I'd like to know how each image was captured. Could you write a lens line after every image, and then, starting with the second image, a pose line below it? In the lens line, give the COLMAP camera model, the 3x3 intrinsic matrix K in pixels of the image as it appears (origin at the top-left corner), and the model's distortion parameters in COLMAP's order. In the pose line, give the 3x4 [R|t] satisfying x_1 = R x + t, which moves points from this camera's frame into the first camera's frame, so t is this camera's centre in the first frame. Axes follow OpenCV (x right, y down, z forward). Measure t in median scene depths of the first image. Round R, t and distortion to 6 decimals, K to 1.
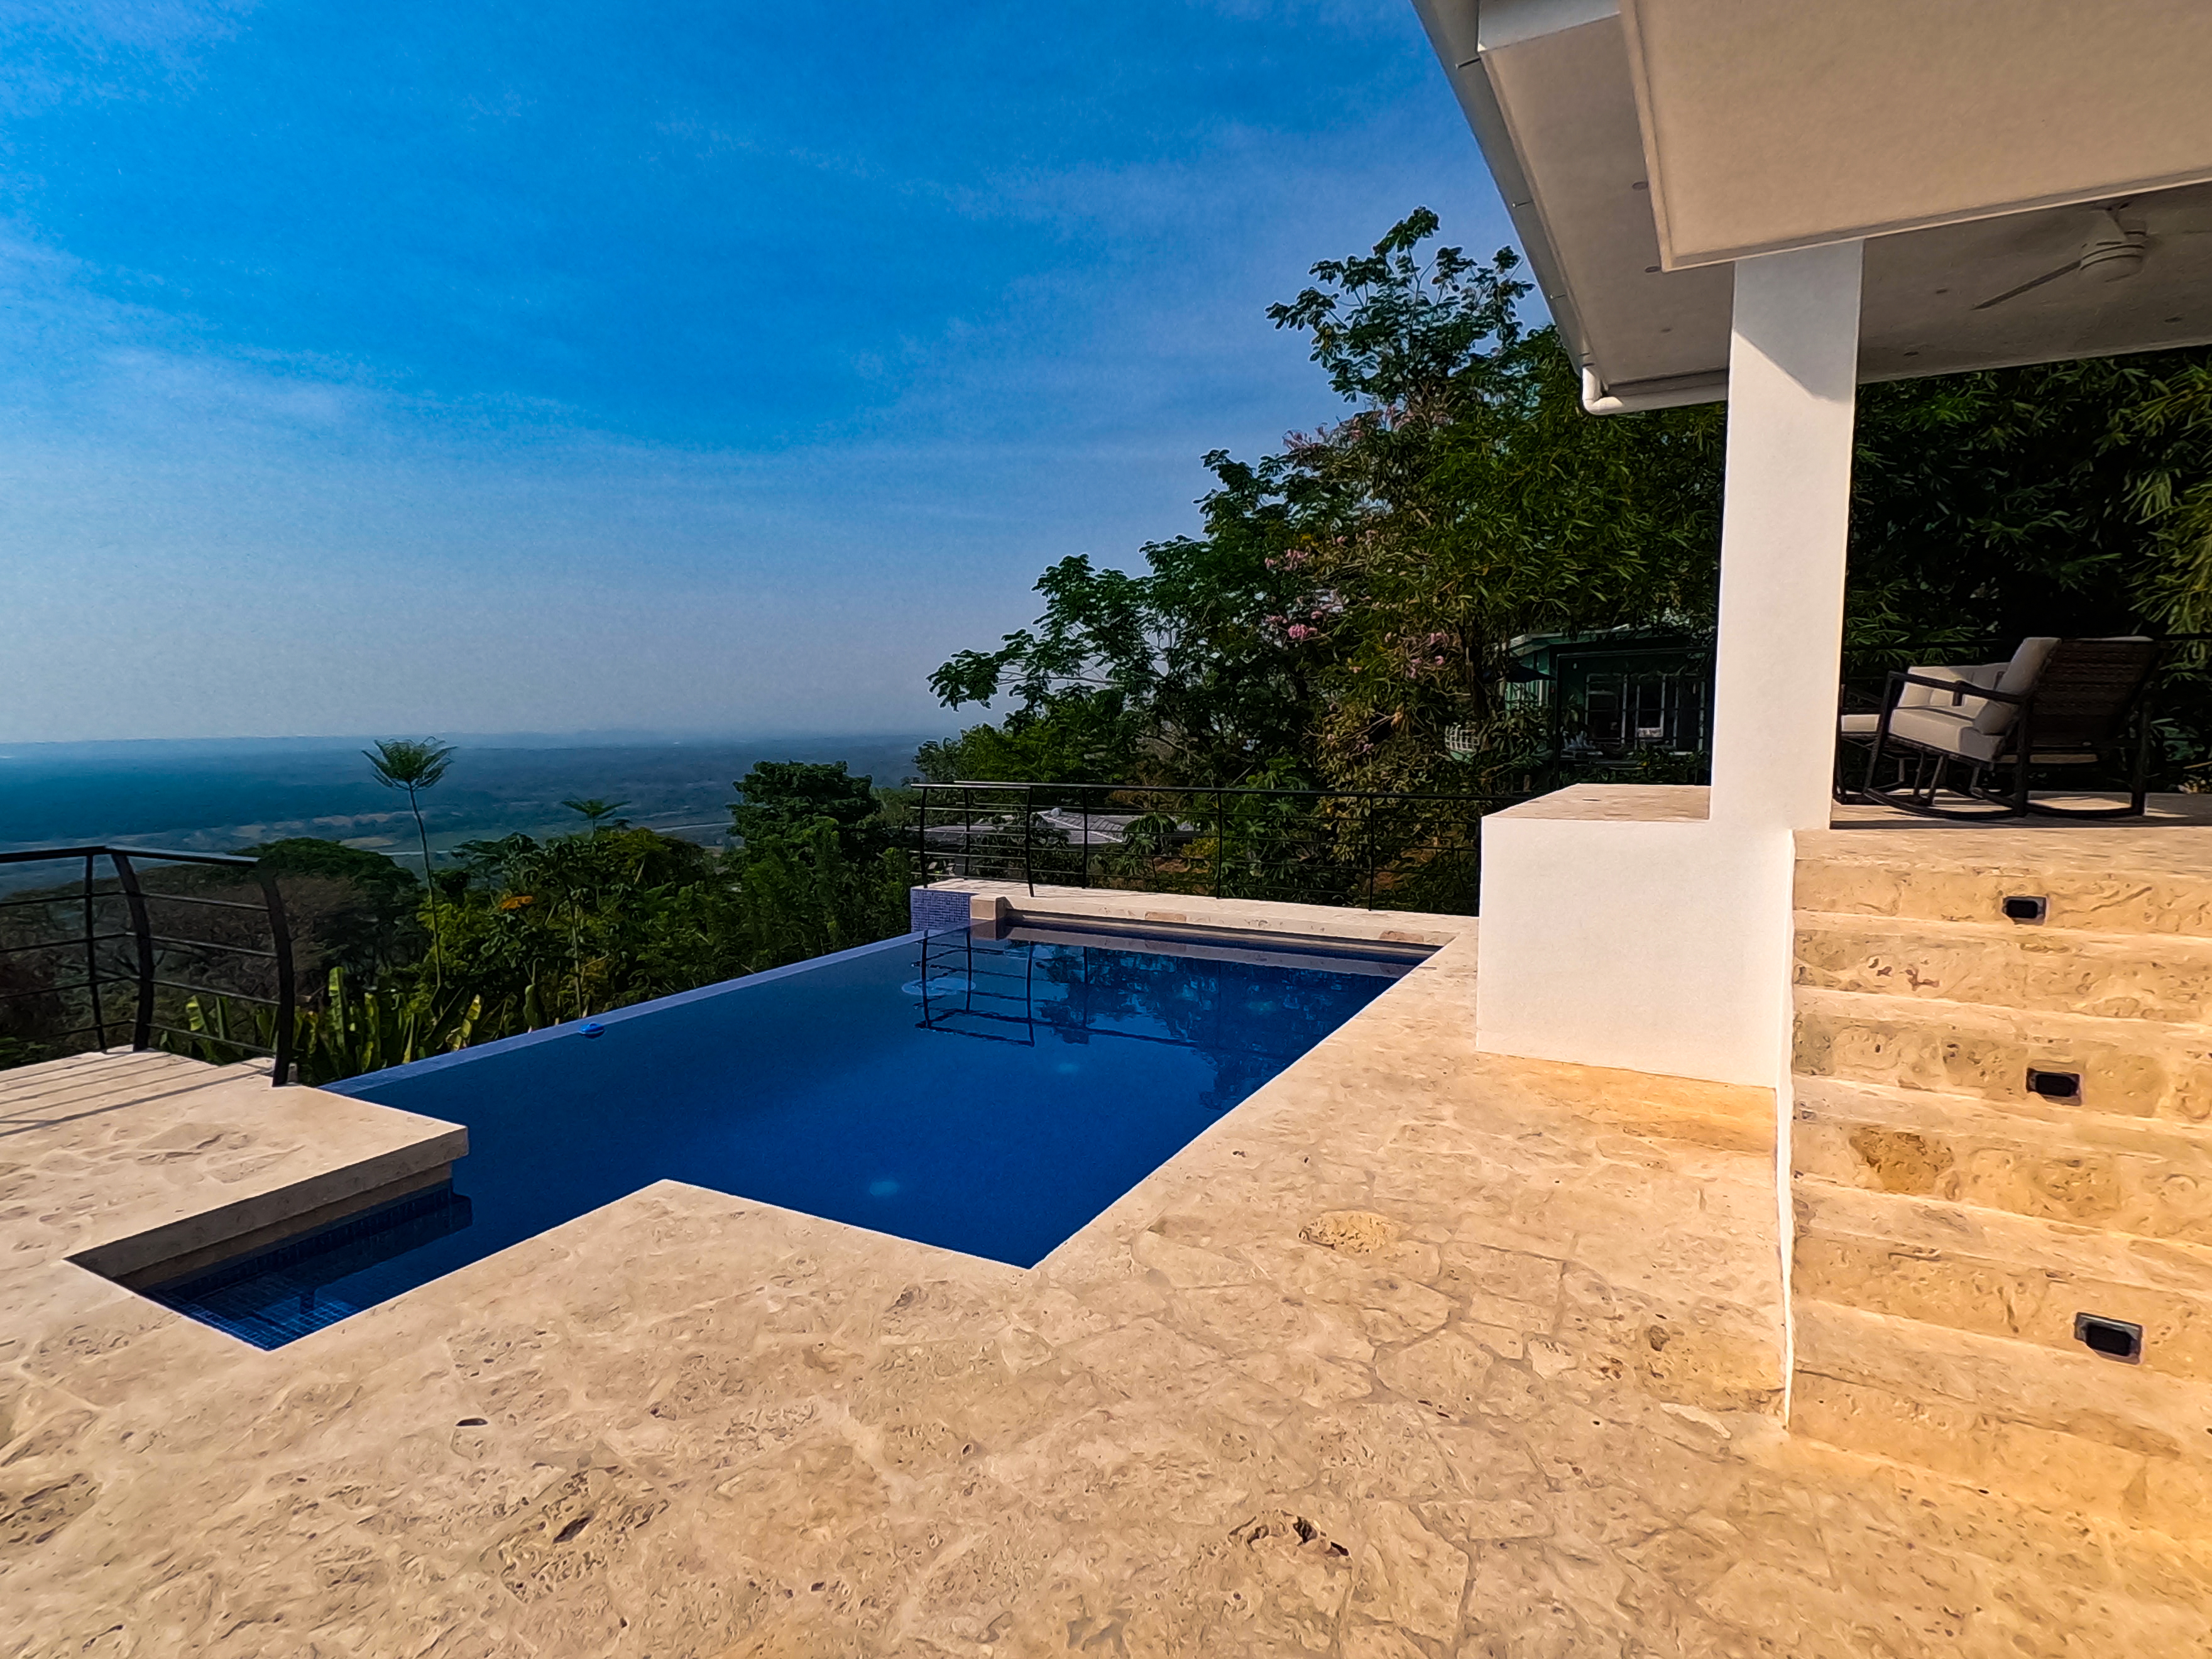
lens RADIAL K [[1157.4, 0, 1107.5], [0, 1157.4, 829.1], [0, 0, 1]] dist [0.013049, -0.009427]
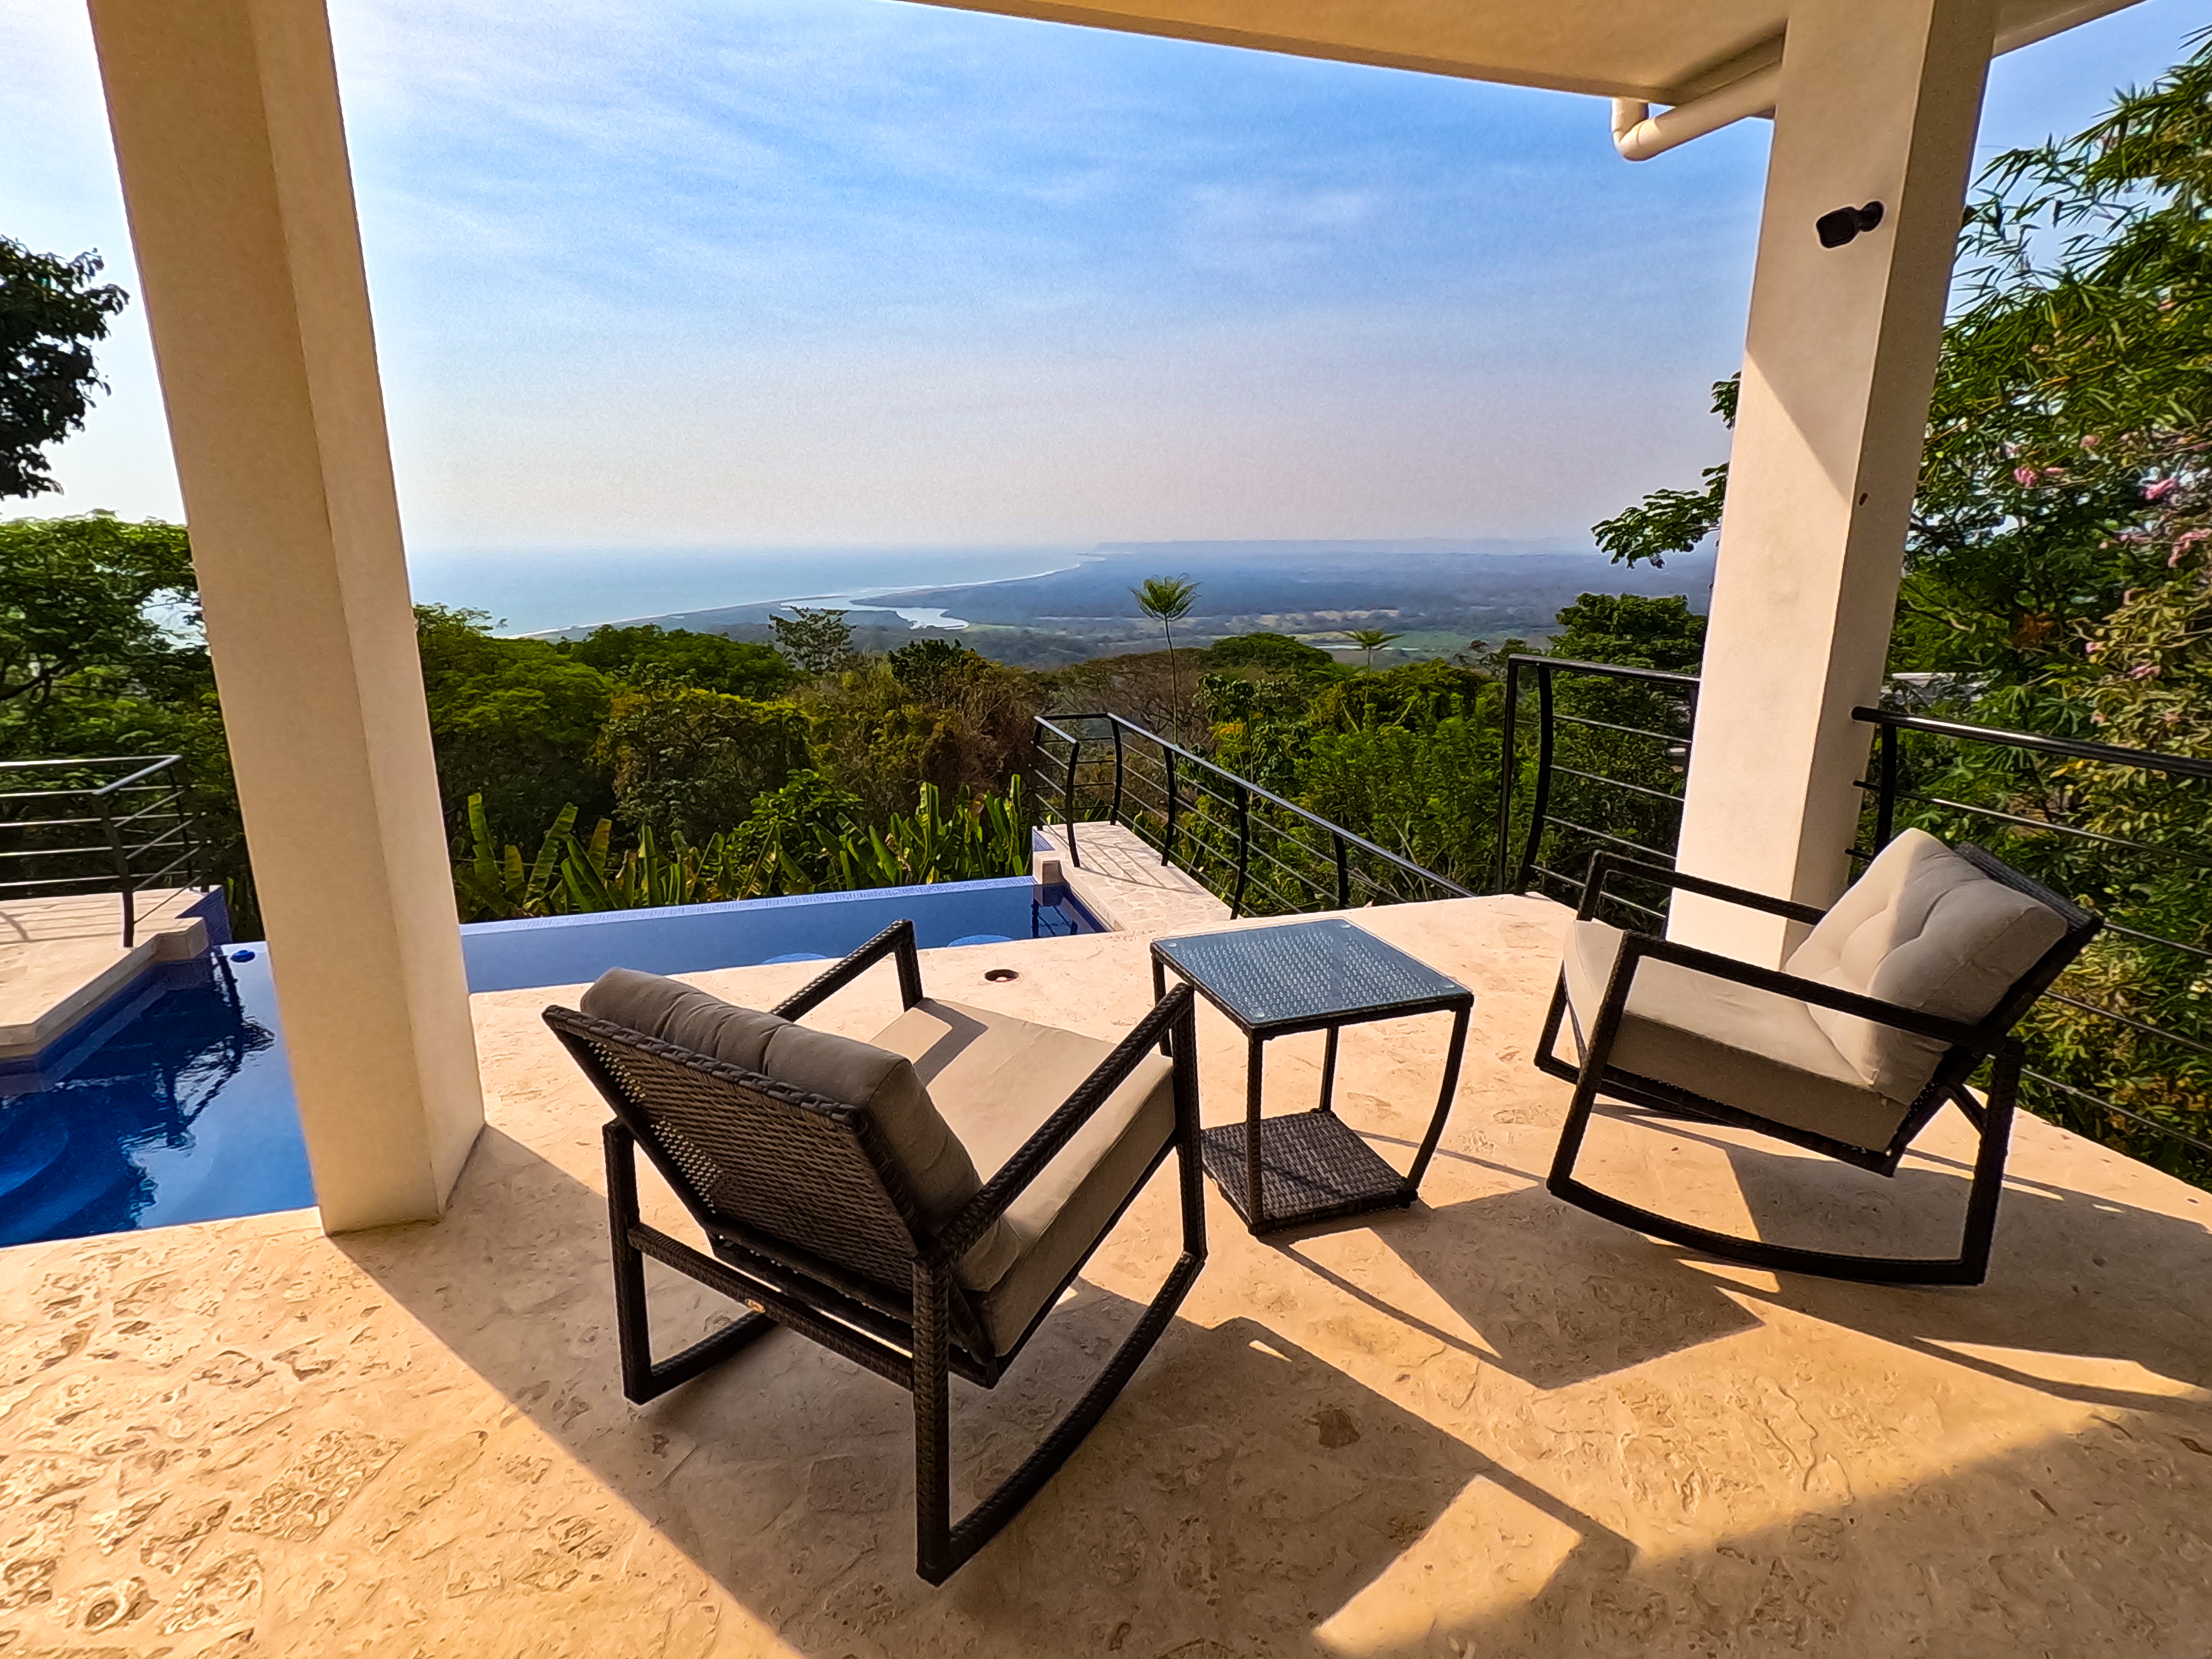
lens RADIAL K [[1156.4, 0, 1110.7], [0, 1156.4, 831.0], [0, 0, 1]] dist [0.011132, -0.008474]
pose [[0.716273, 0.182234, -0.673605, 0.534072], [-0.070436, 0.979250, 0.190024, -0.135871], [0.694256, -0.088663, 0.714246, 0.398807]]
